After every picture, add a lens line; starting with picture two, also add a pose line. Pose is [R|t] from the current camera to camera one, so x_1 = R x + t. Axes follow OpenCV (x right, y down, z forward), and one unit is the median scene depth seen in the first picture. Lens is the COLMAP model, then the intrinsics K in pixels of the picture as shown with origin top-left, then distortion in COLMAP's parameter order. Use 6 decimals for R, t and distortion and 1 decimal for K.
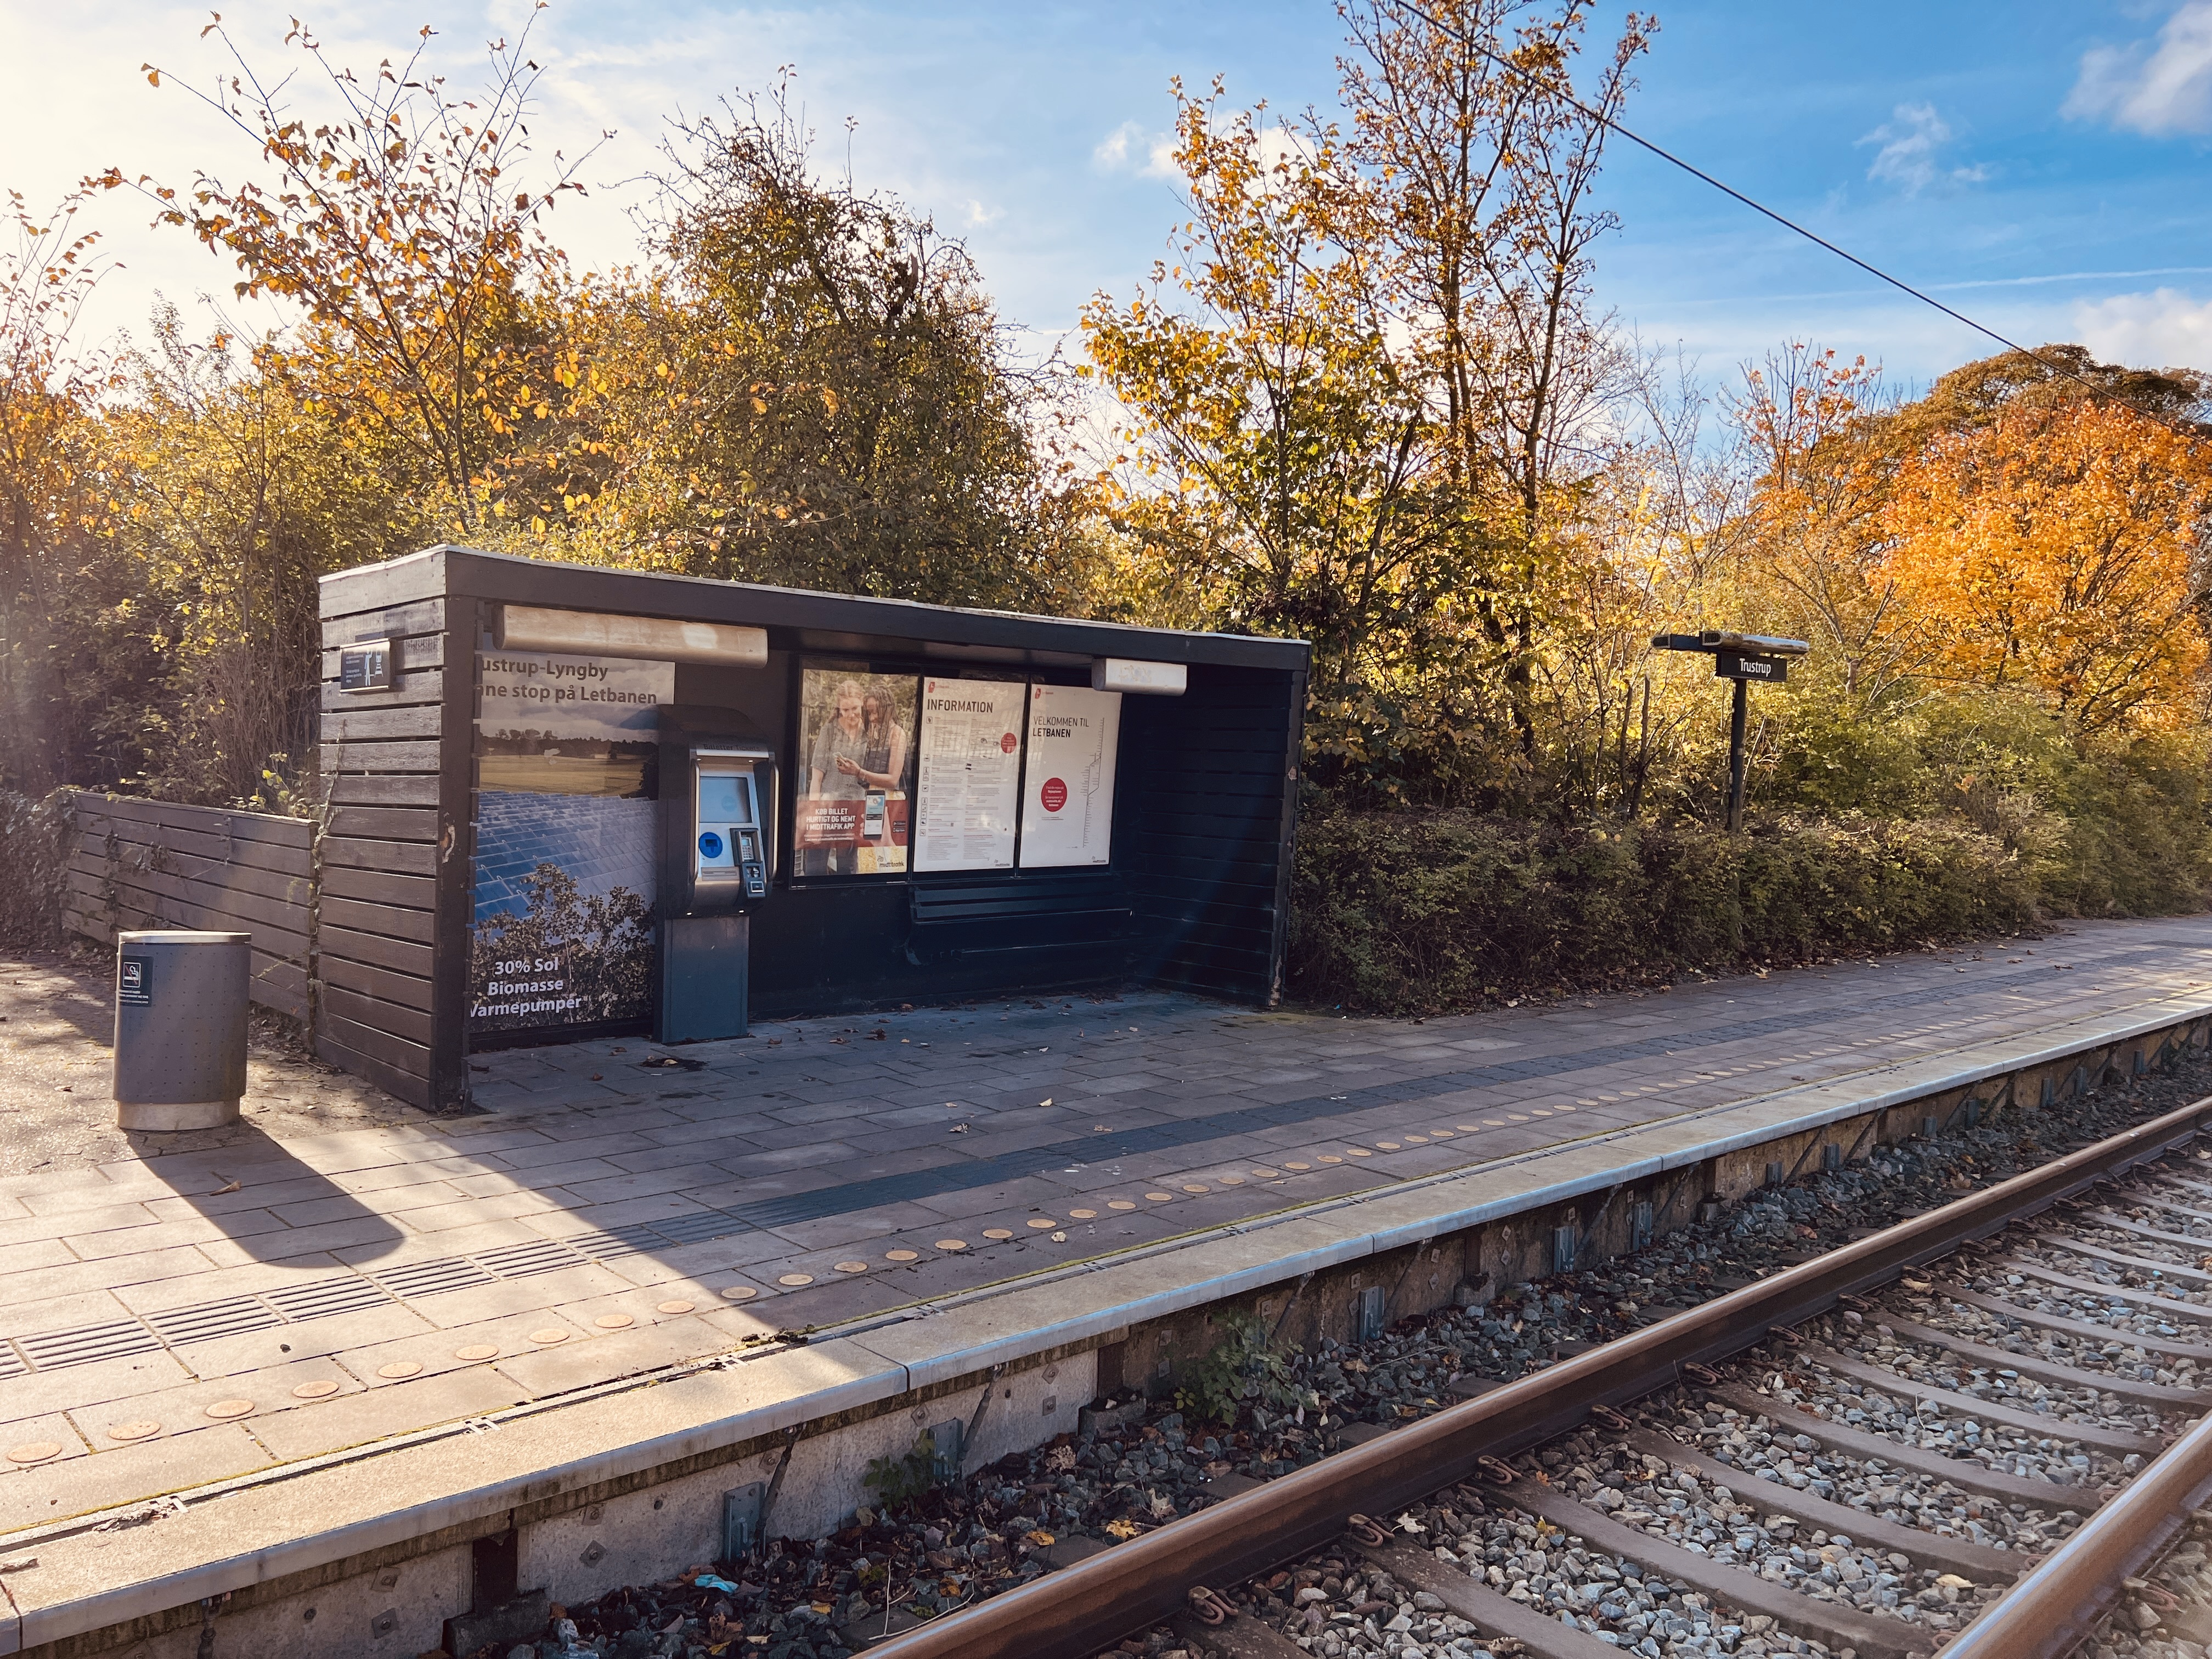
lens RADIAL K [[1645.3, 0, 1094.6], [0, 1645.3, 834.6], [0, 0, 1]] dist [0.118192, -0.161951]
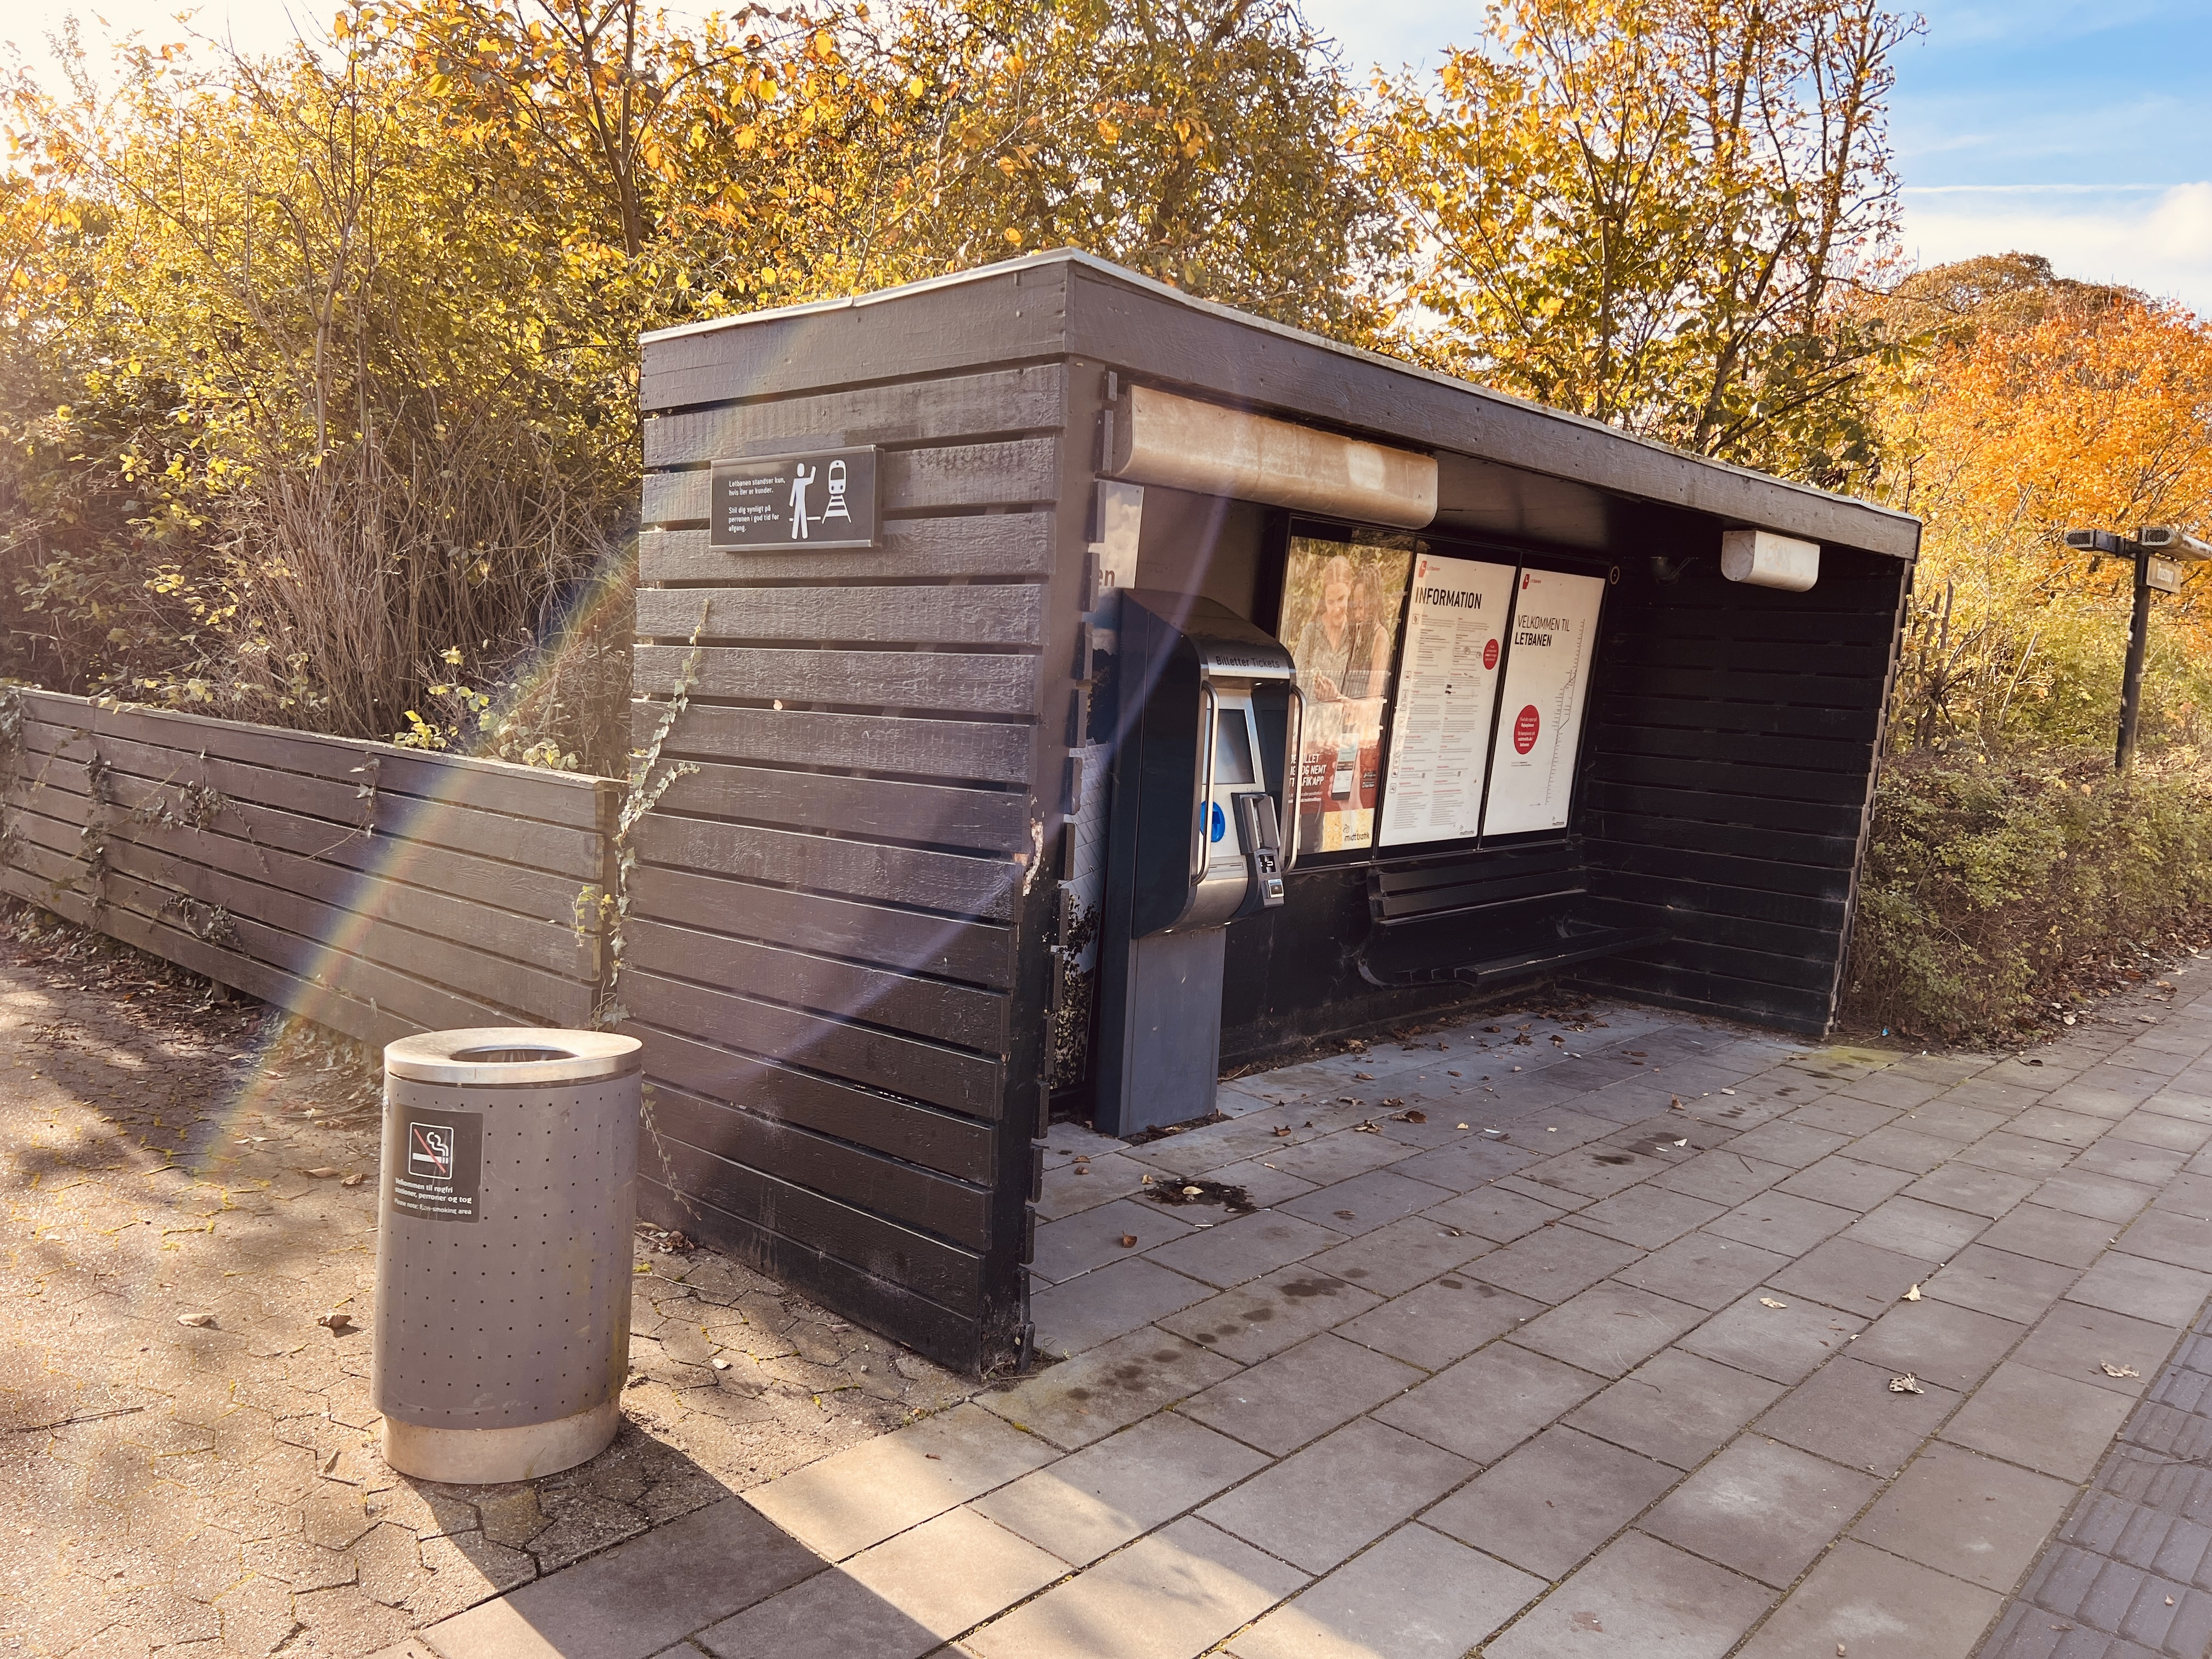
lens RADIAL K [[1548.0, 0, 1038.5], [0, 1548.0, 822.6], [0, 0, 1]] dist [0.103493, -0.116409]
pose [[0.994350, 0.013036, 0.105349, -0.351374], [-0.020170, 0.997554, 0.066934, -0.029811], [-0.104219, -0.068680, 0.992180, 0.434920]]
